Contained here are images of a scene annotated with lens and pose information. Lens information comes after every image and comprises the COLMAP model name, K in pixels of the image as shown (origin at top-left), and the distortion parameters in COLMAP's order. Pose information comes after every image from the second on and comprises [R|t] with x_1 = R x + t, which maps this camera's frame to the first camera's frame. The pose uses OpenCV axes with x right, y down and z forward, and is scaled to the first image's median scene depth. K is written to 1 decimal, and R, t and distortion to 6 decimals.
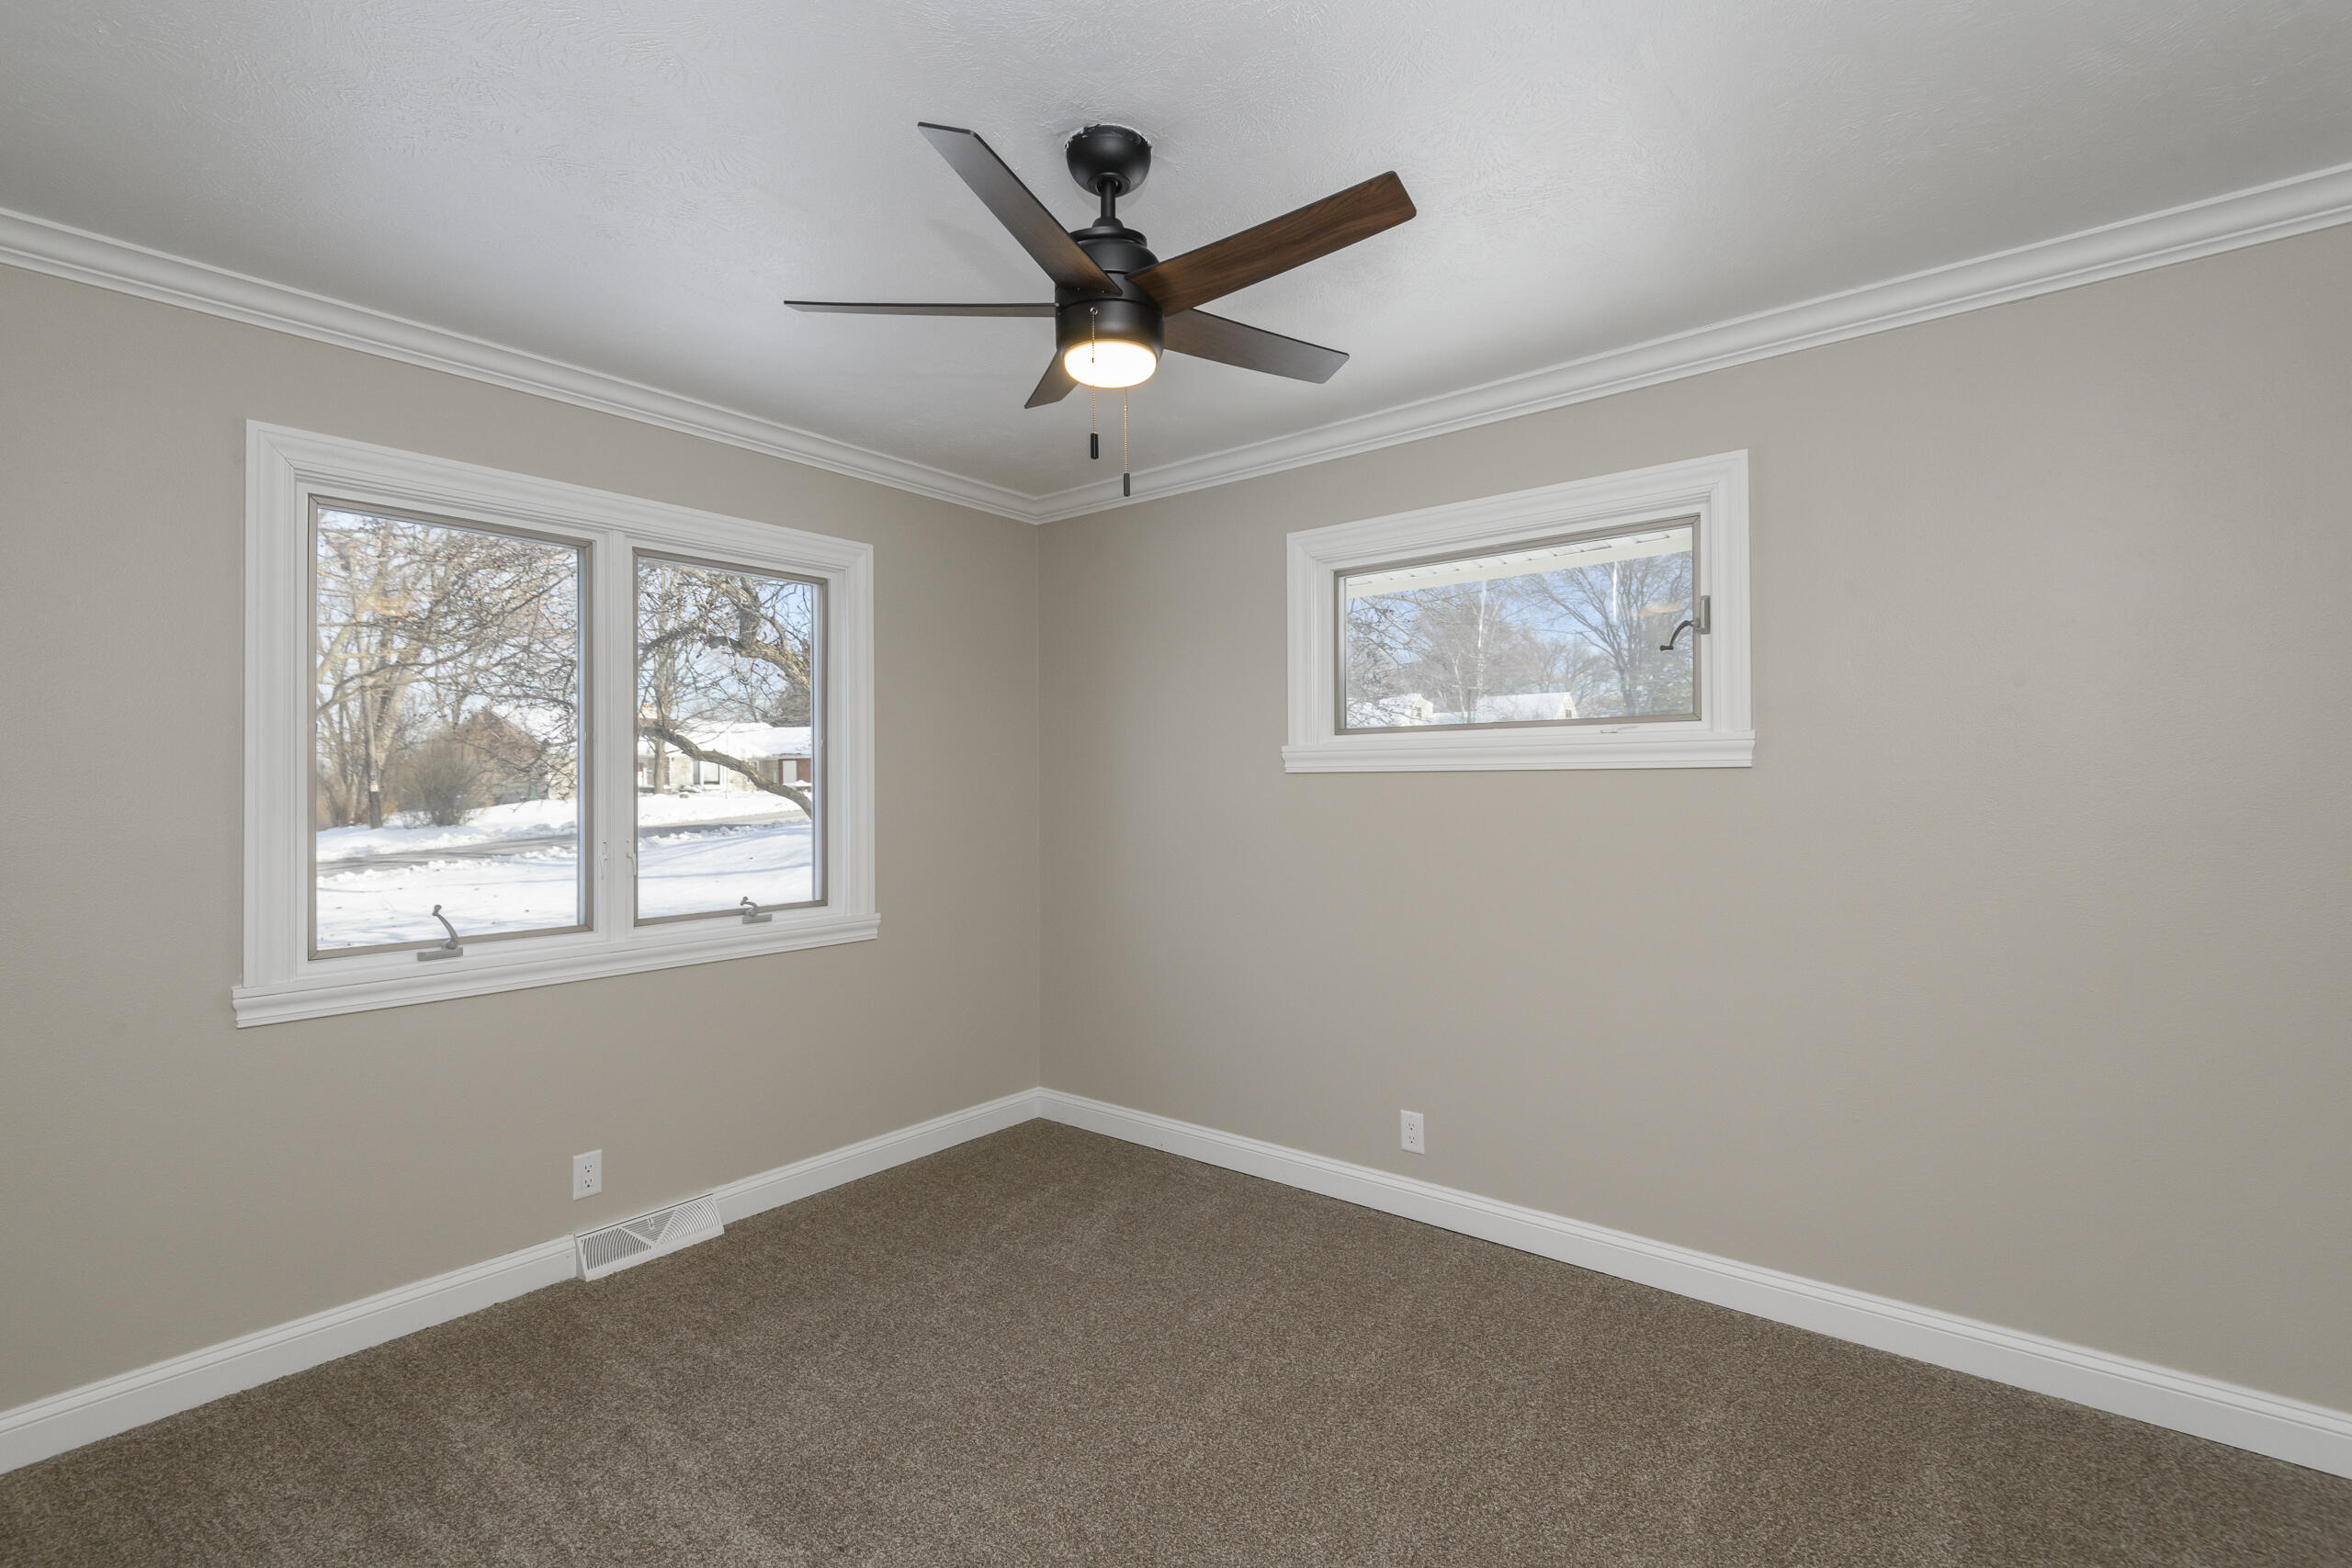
lens RADIAL K [[1084.3, 0, 1162.9], [0, 1084.3, 777.1], [0, 0, 1]] dist [-0.002876, -0.000782]
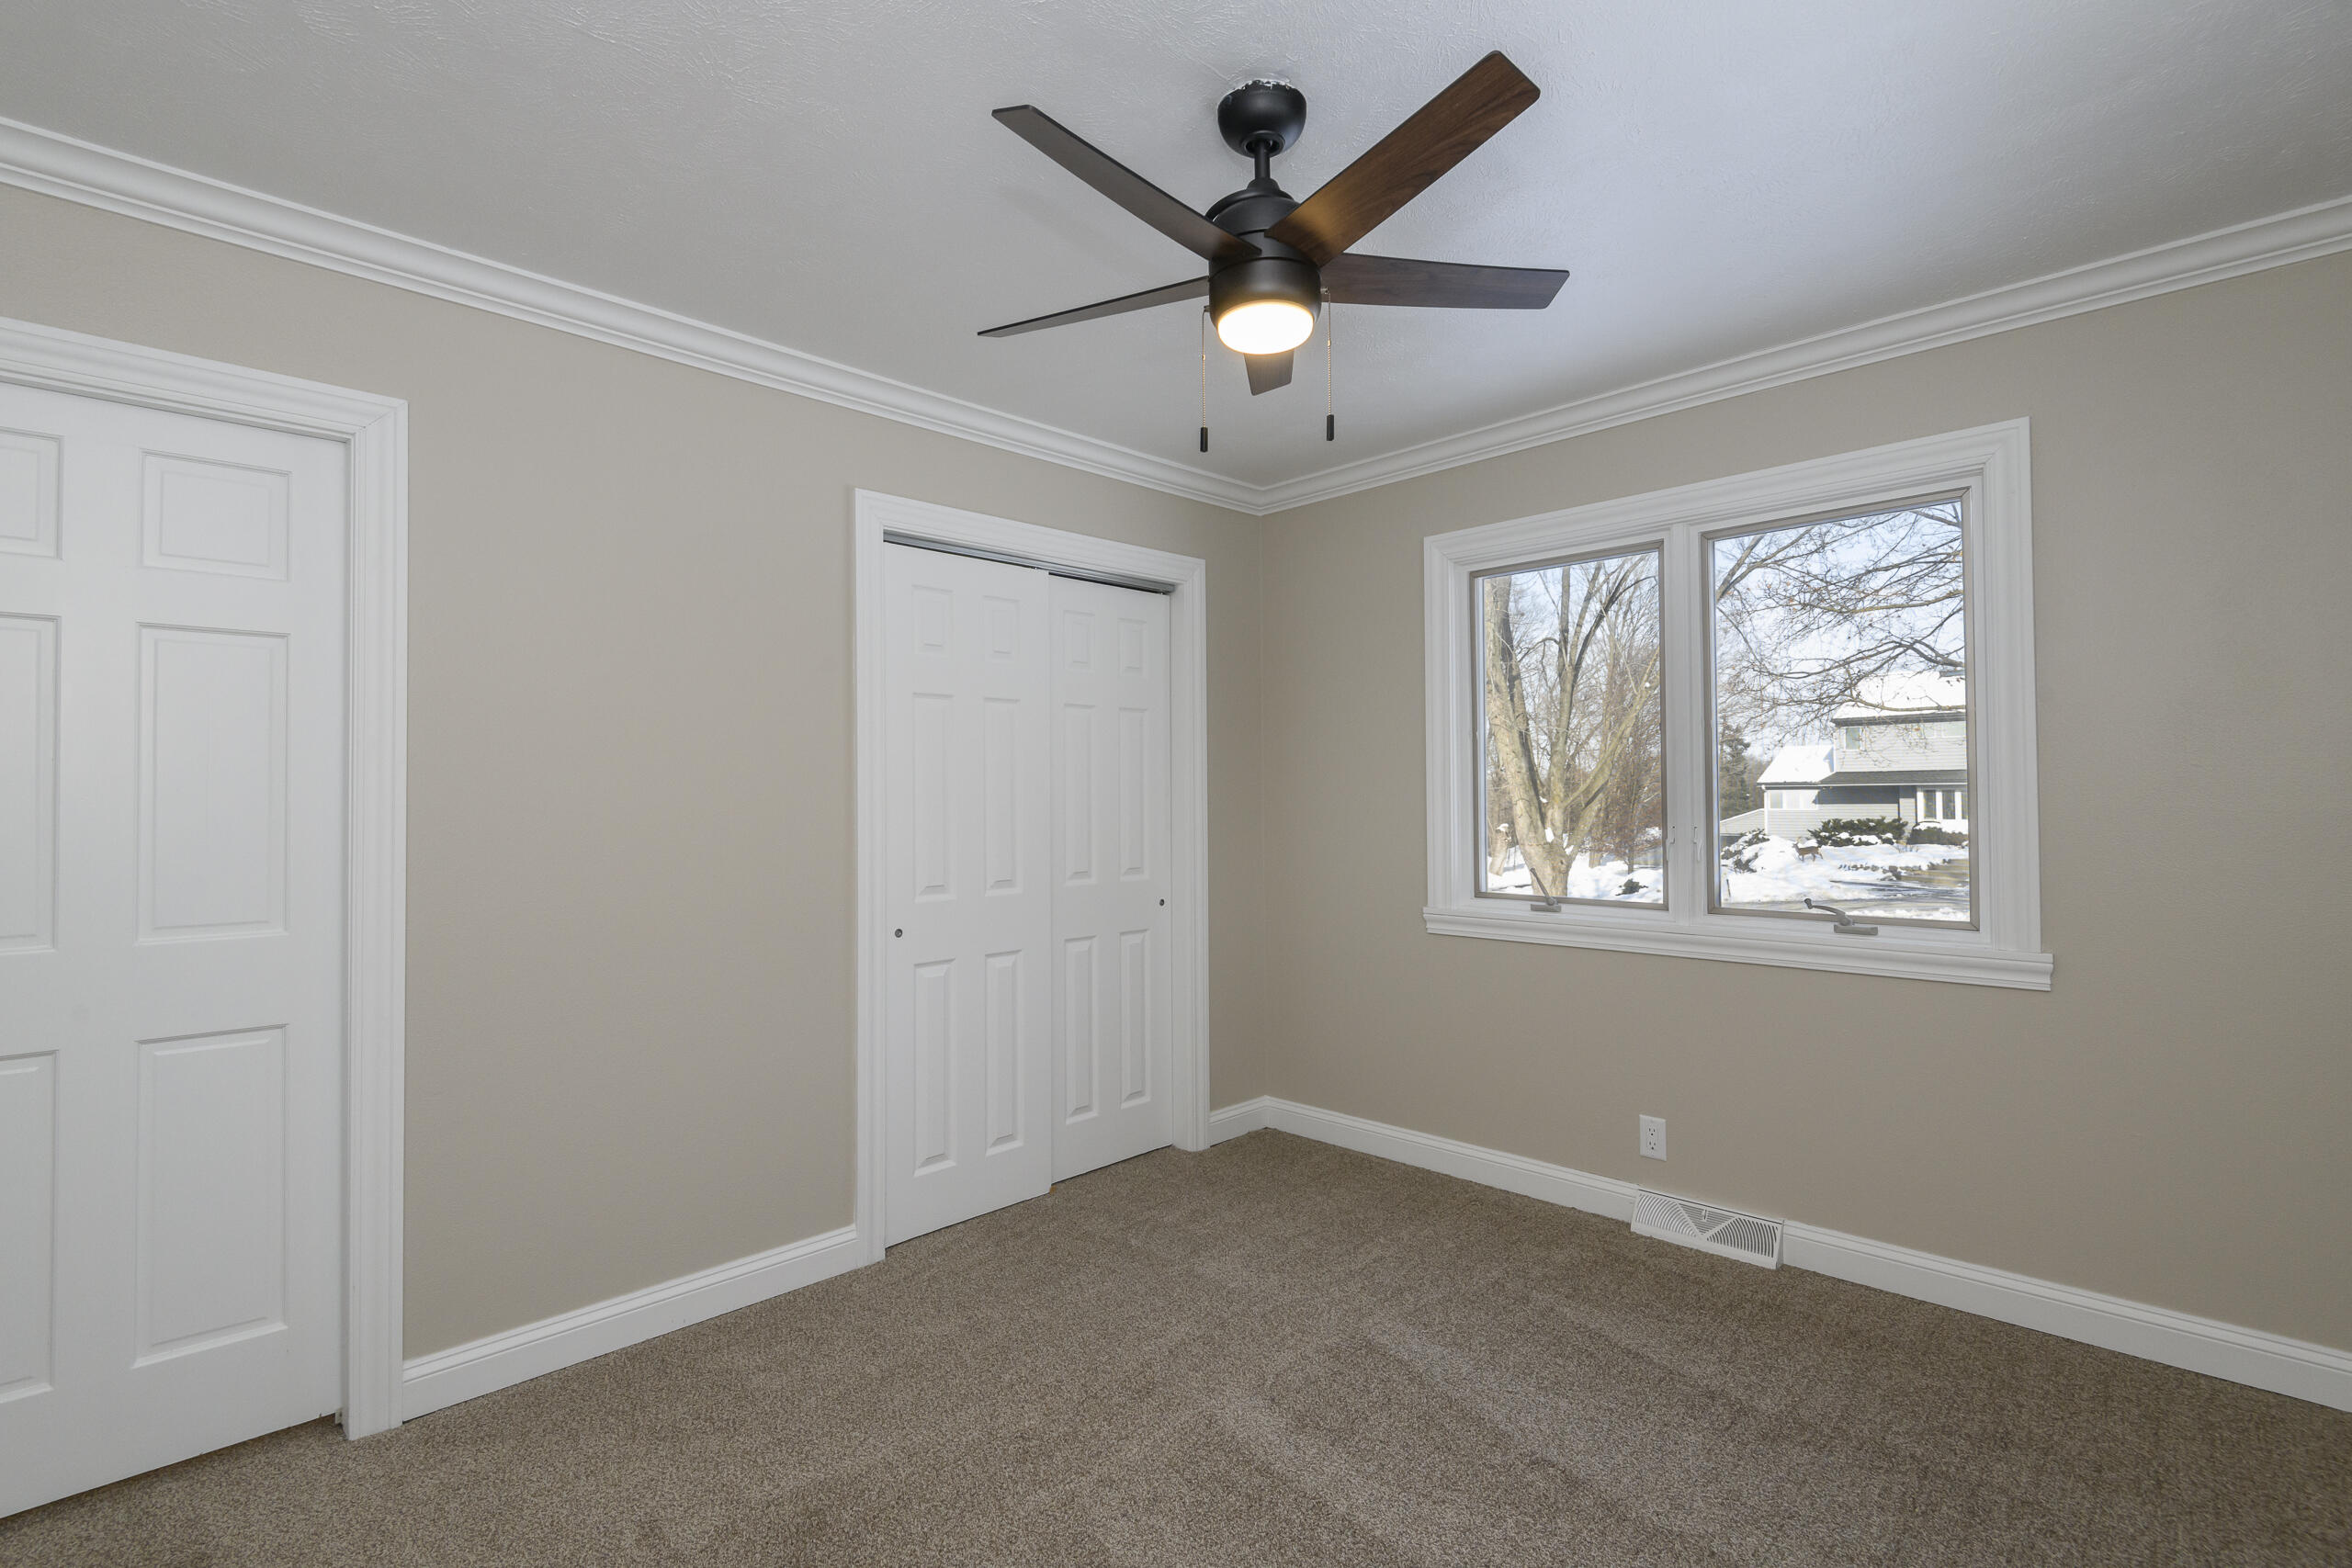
lens RADIAL K [[1084.3, 0, 1162.9], [0, 1084.3, 777.1], [0, 0, 1]] dist [-0.002876, -0.000782]
pose [[-0.115493, -0.012836, -0.993225, 0.801685], [0.014890, 0.999782, -0.014652, 0.028675], [0.993197, -0.016482, -0.115277, 0.887300]]
